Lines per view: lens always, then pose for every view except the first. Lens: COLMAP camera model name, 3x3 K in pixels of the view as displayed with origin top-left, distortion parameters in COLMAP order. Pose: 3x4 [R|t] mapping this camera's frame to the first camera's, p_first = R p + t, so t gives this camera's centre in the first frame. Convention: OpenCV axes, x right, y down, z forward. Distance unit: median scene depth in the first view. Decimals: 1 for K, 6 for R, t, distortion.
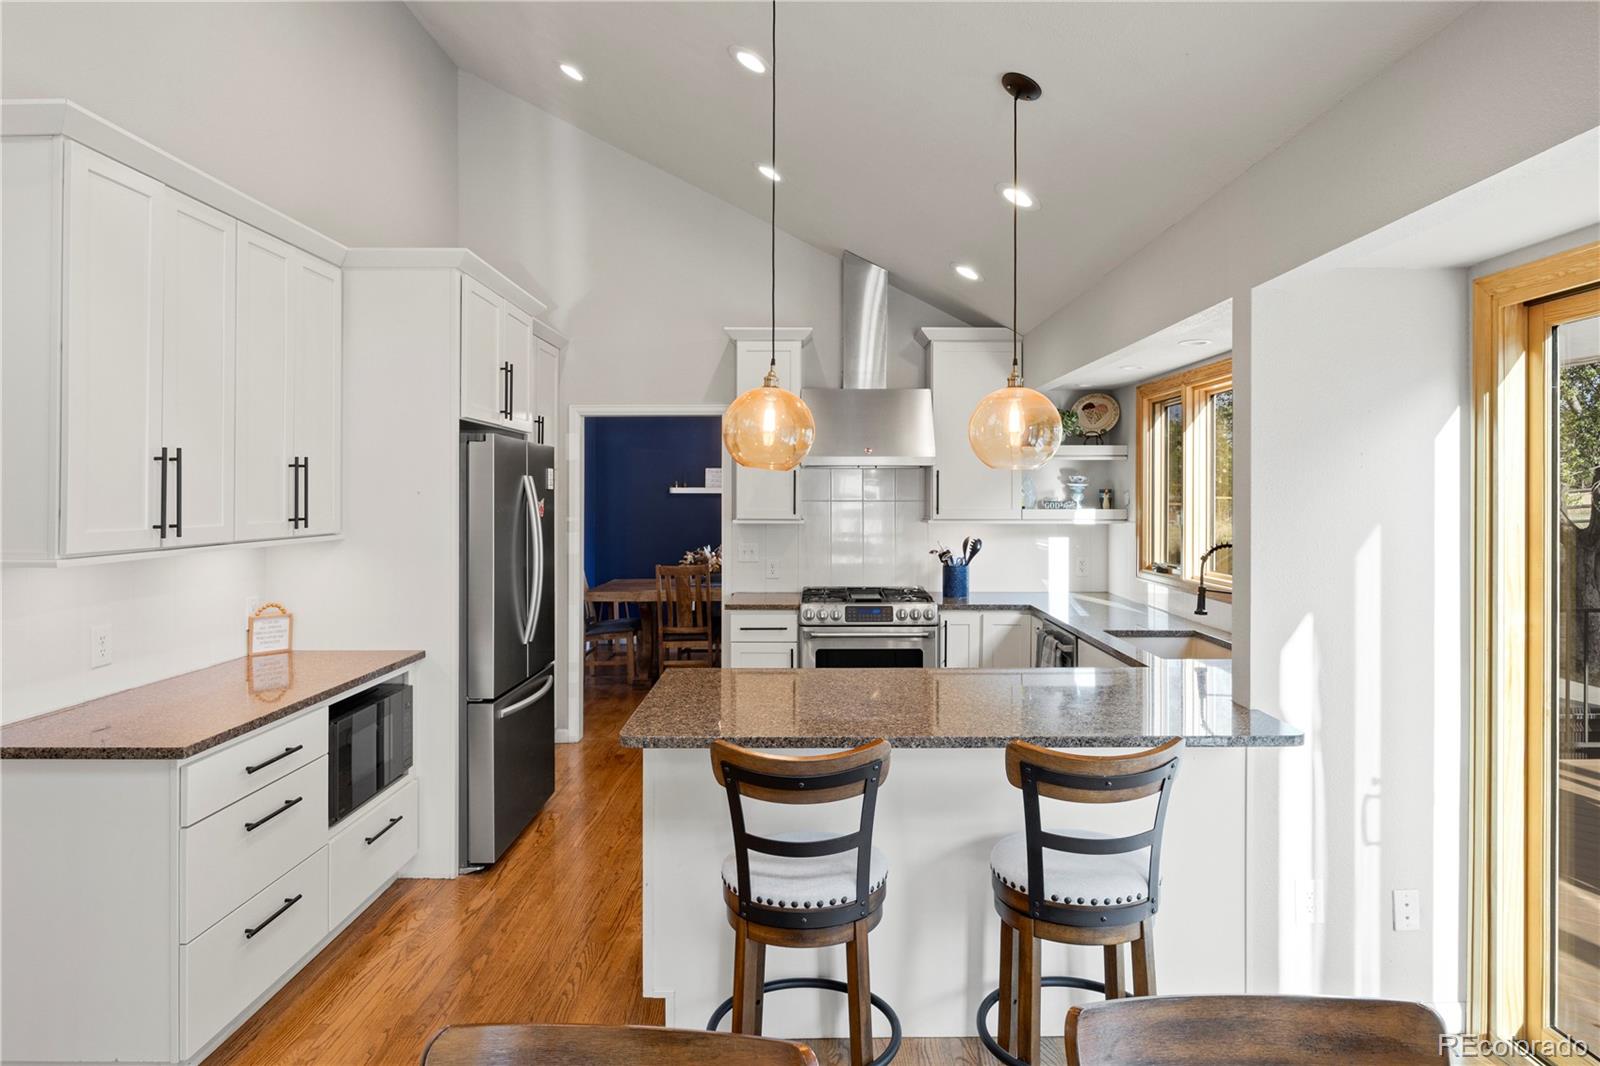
lens RADIAL K [[925.9, 0, 811.1], [0, 925.9, 492.6], [0, 0, 1]] dist [-0.001364, -0.000893]
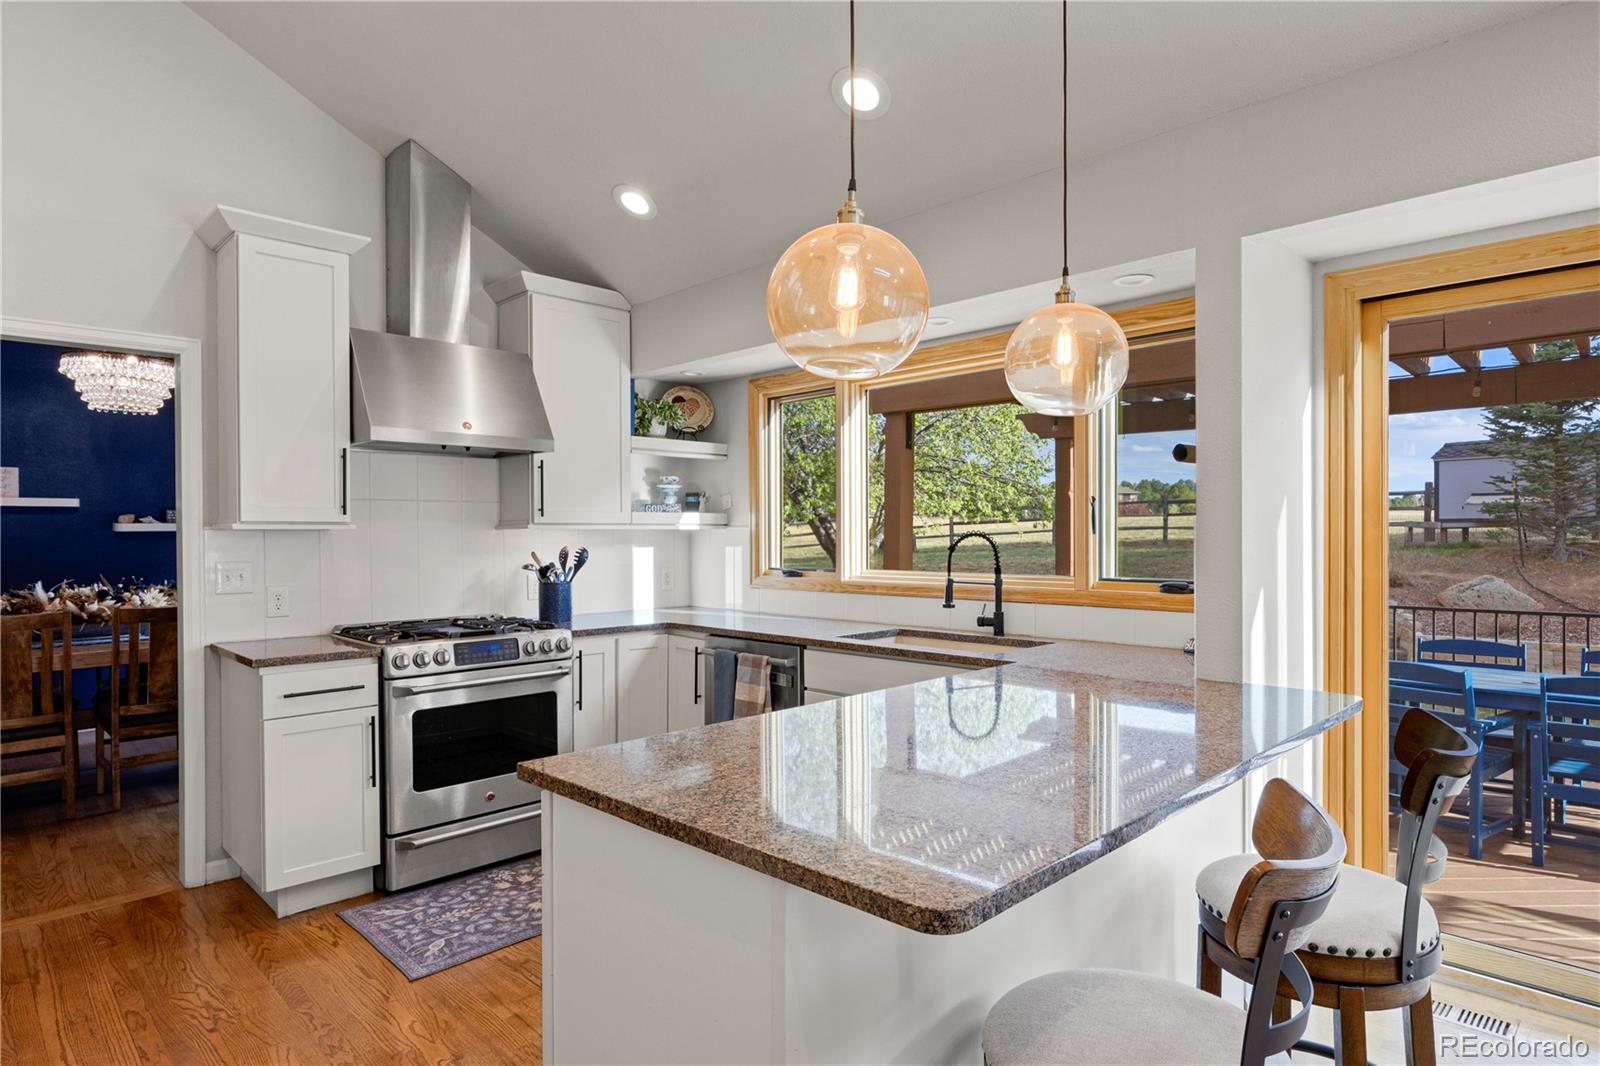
lens RADIAL K [[887.3, 0, 801.7], [0, 887.3, 537.8], [0, 0, 1]] dist [-0.004618, -0.000670]
pose [[0.709383, -0.007669, 0.704782, -0.243797], [0.005033, 0.999970, 0.005815, 0.039770], [-0.704805, -0.000578, 0.709400, 0.335812]]
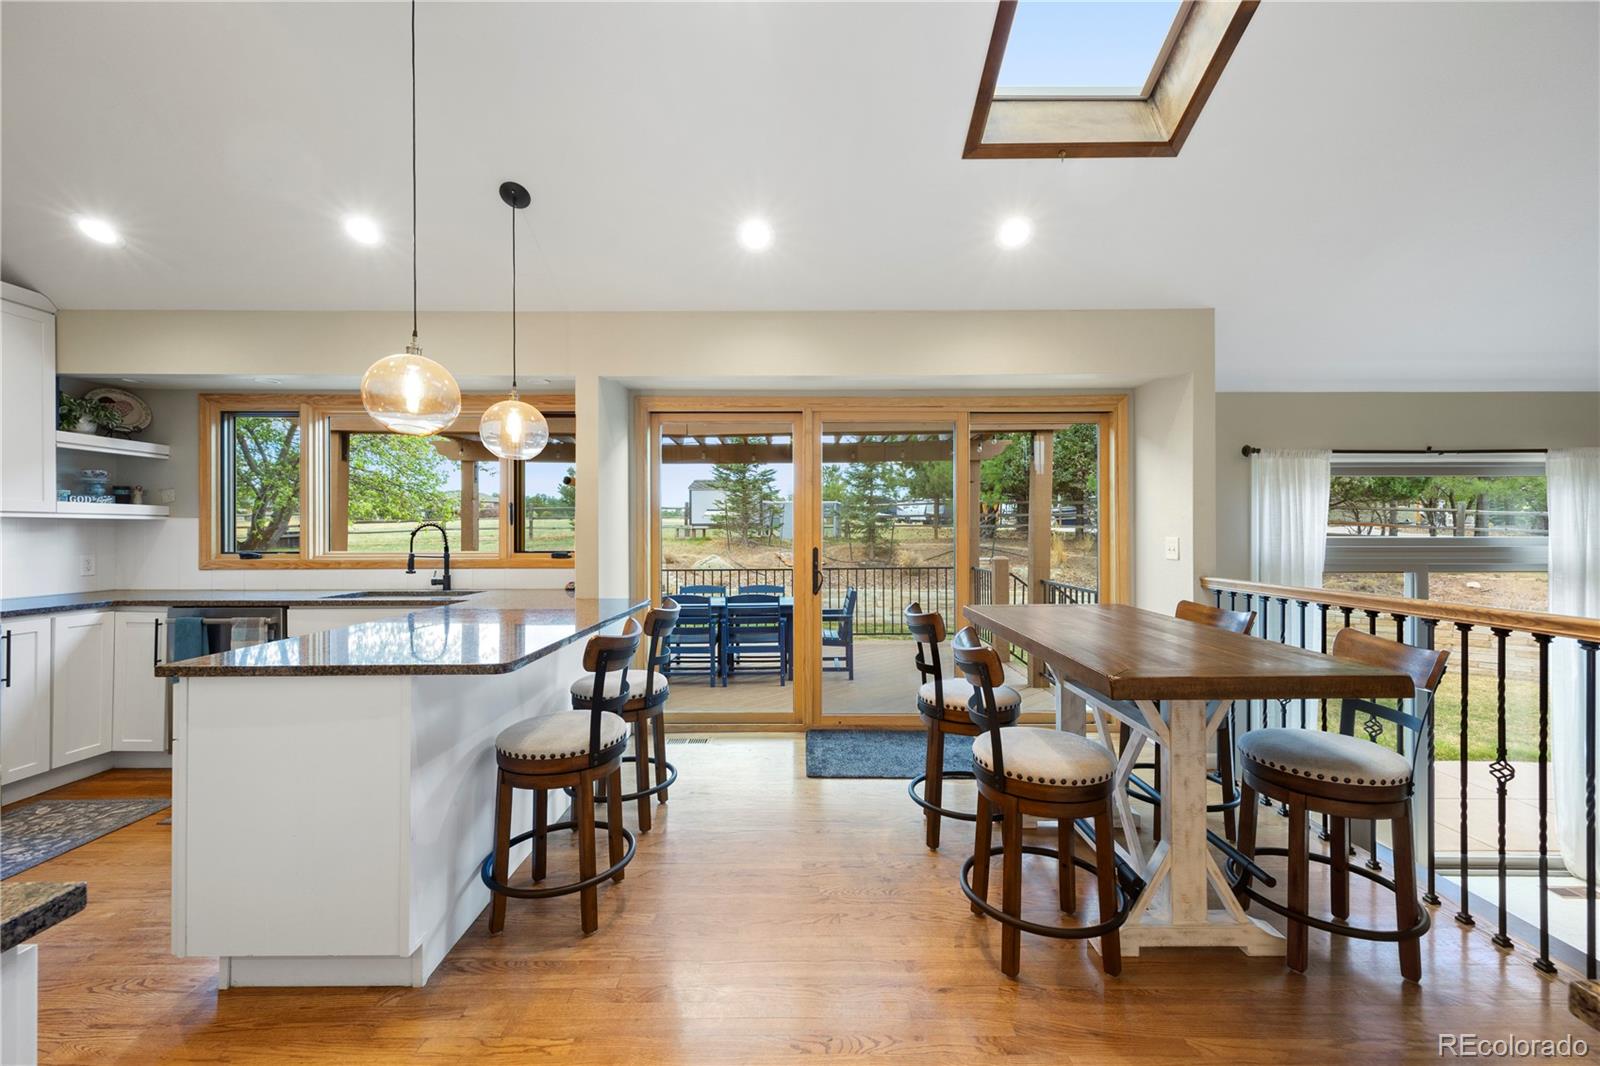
lens RADIAL K [[653.8, 0, 800.0], [0, 653.8, 533.0], [0, 0, 1]] dist [0.010480, -0.000443]
pose [[0.003378, -0.002751, 0.999991, -0.435735], [-0.000484, 0.999996, 0.002753, 0.049040], [-0.999994, -0.000494, 0.003376, 0.289801]]
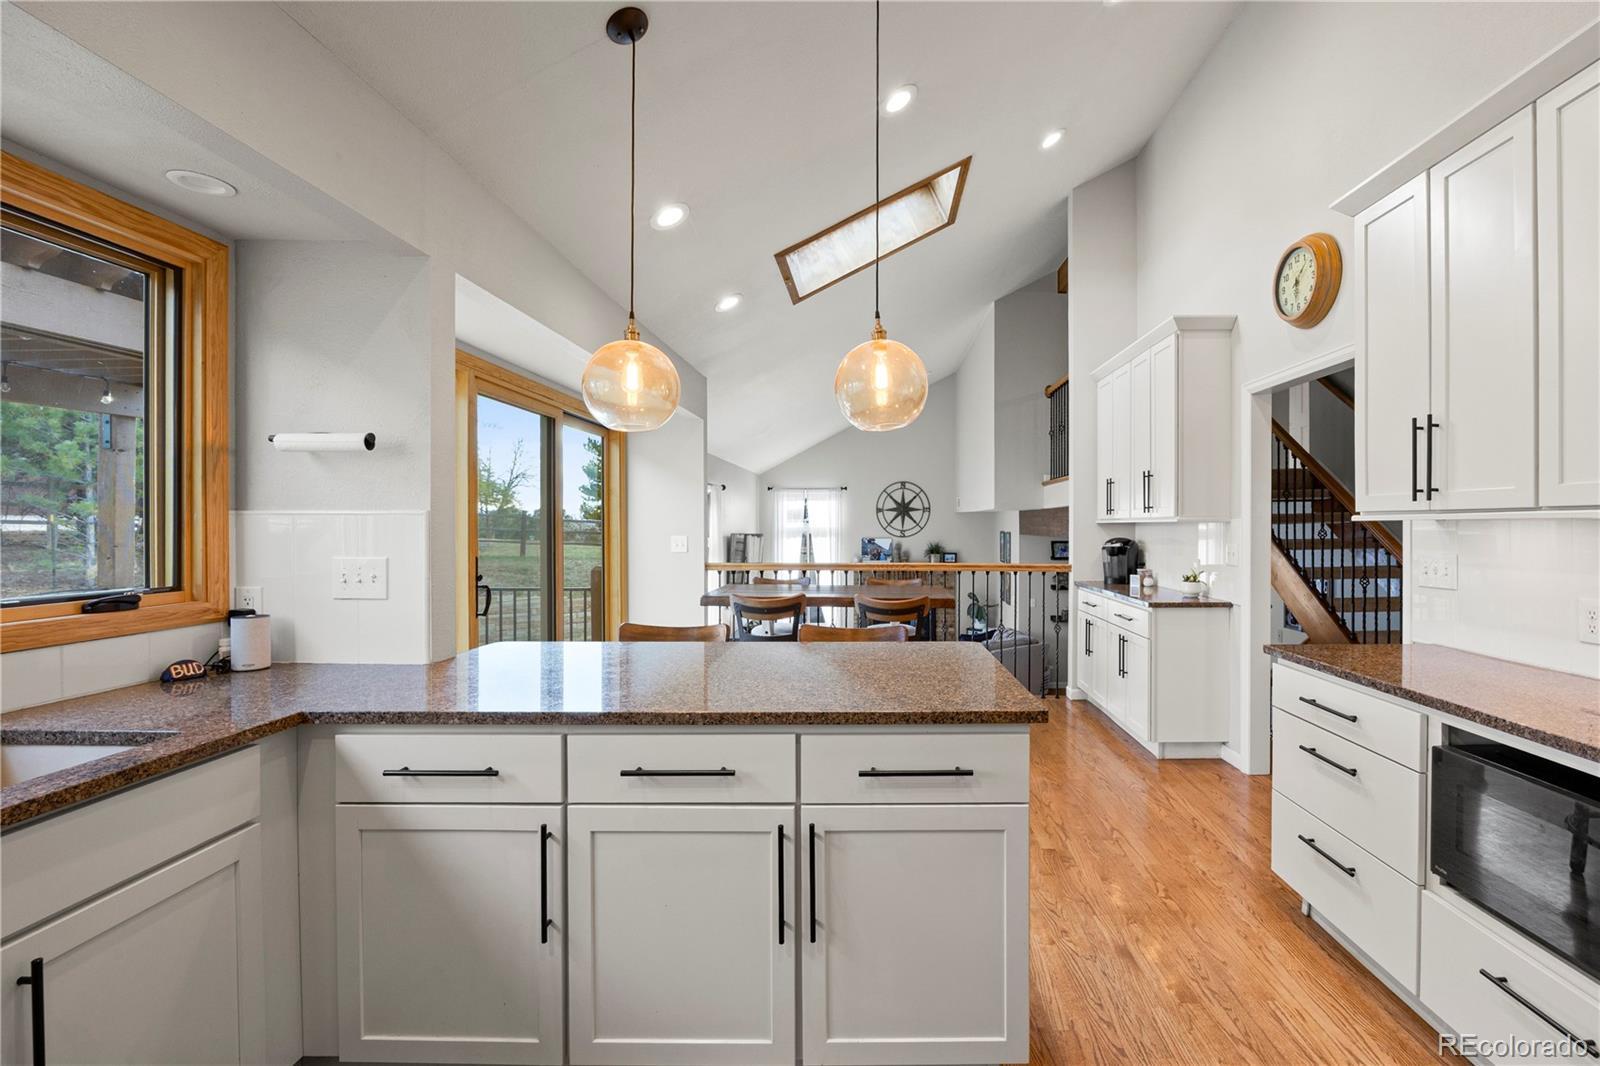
lens RADIAL K [[697.9, 0, 857.5], [0, 697.9, 527.4], [0, 0, 1]] dist [-0.016804, 0.000647]
pose [[-0.999832, -0.001952, 0.018213, -0.004619], [-0.001913, 0.999996, 0.002176, 0.040372], [-0.018217, 0.002141, -0.999832, 0.911810]]
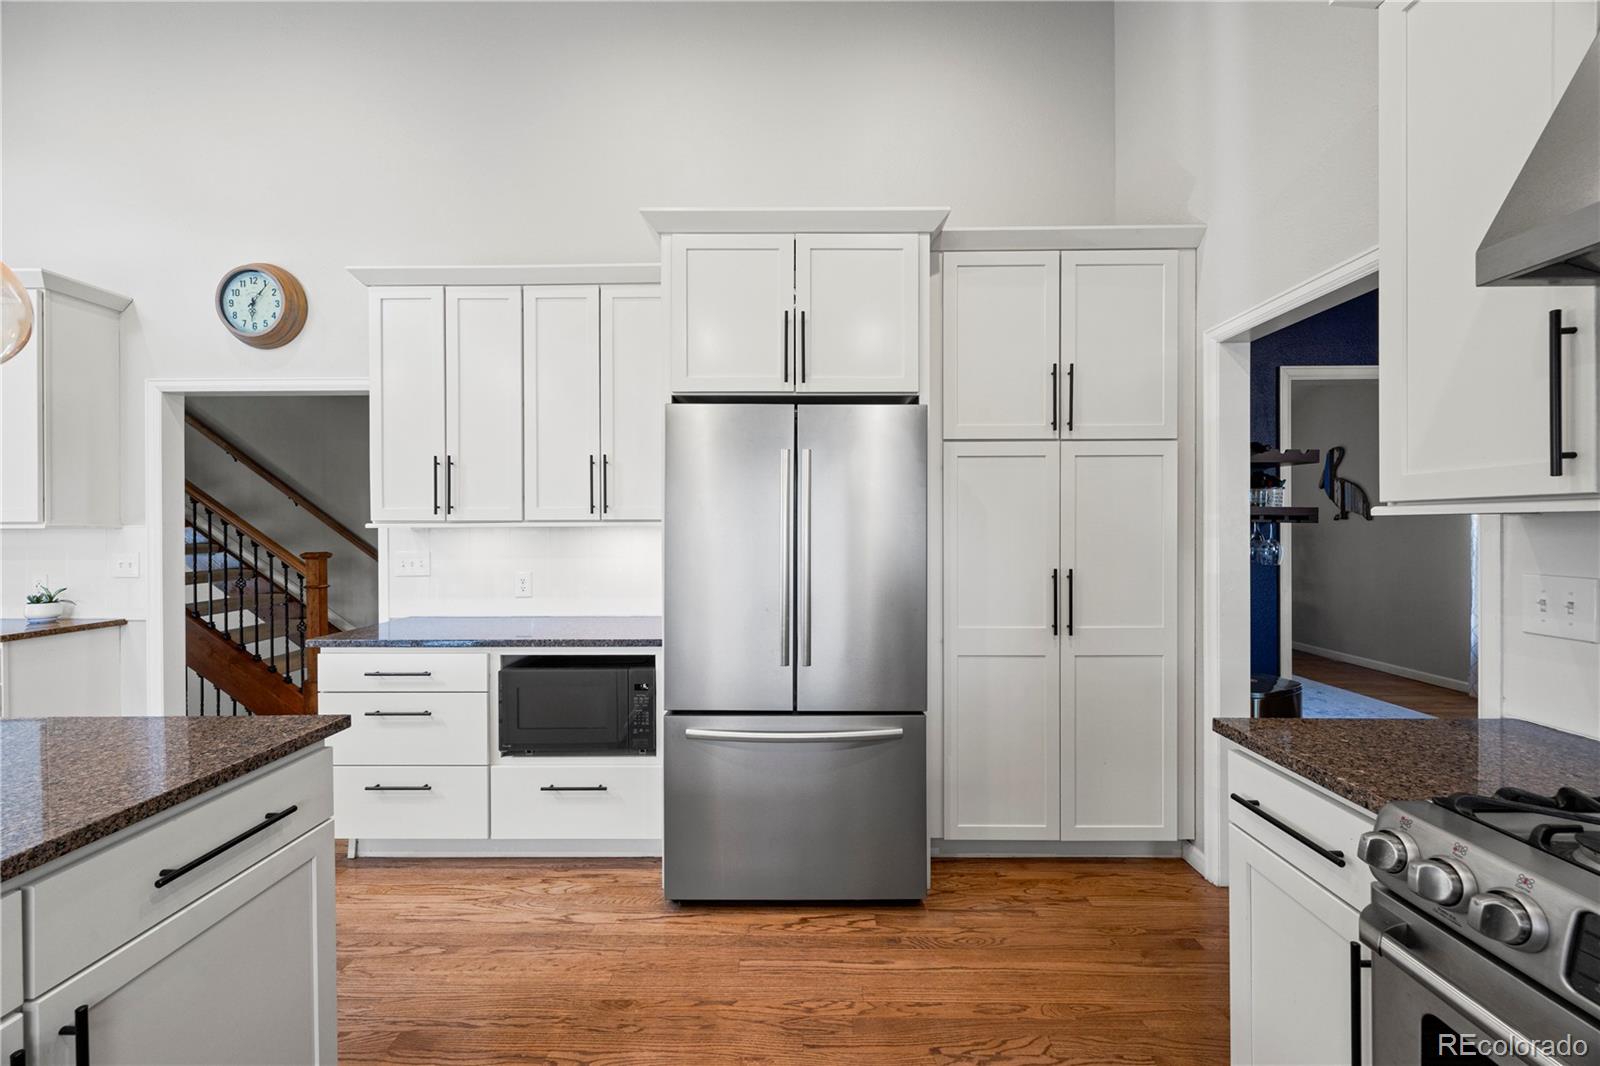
lens RADIAL K [[611.8, 0, 803.0], [0, 611.8, 530.1], [0, 0, 1]] dist [-0.000506, -0.000234]
pose [[-0.001931, 0.000518, -0.999998, 0.166530], [0.004731, 0.999989, 0.000509, 0.039683], [0.999987, -0.004730, -0.001934, 0.820514]]
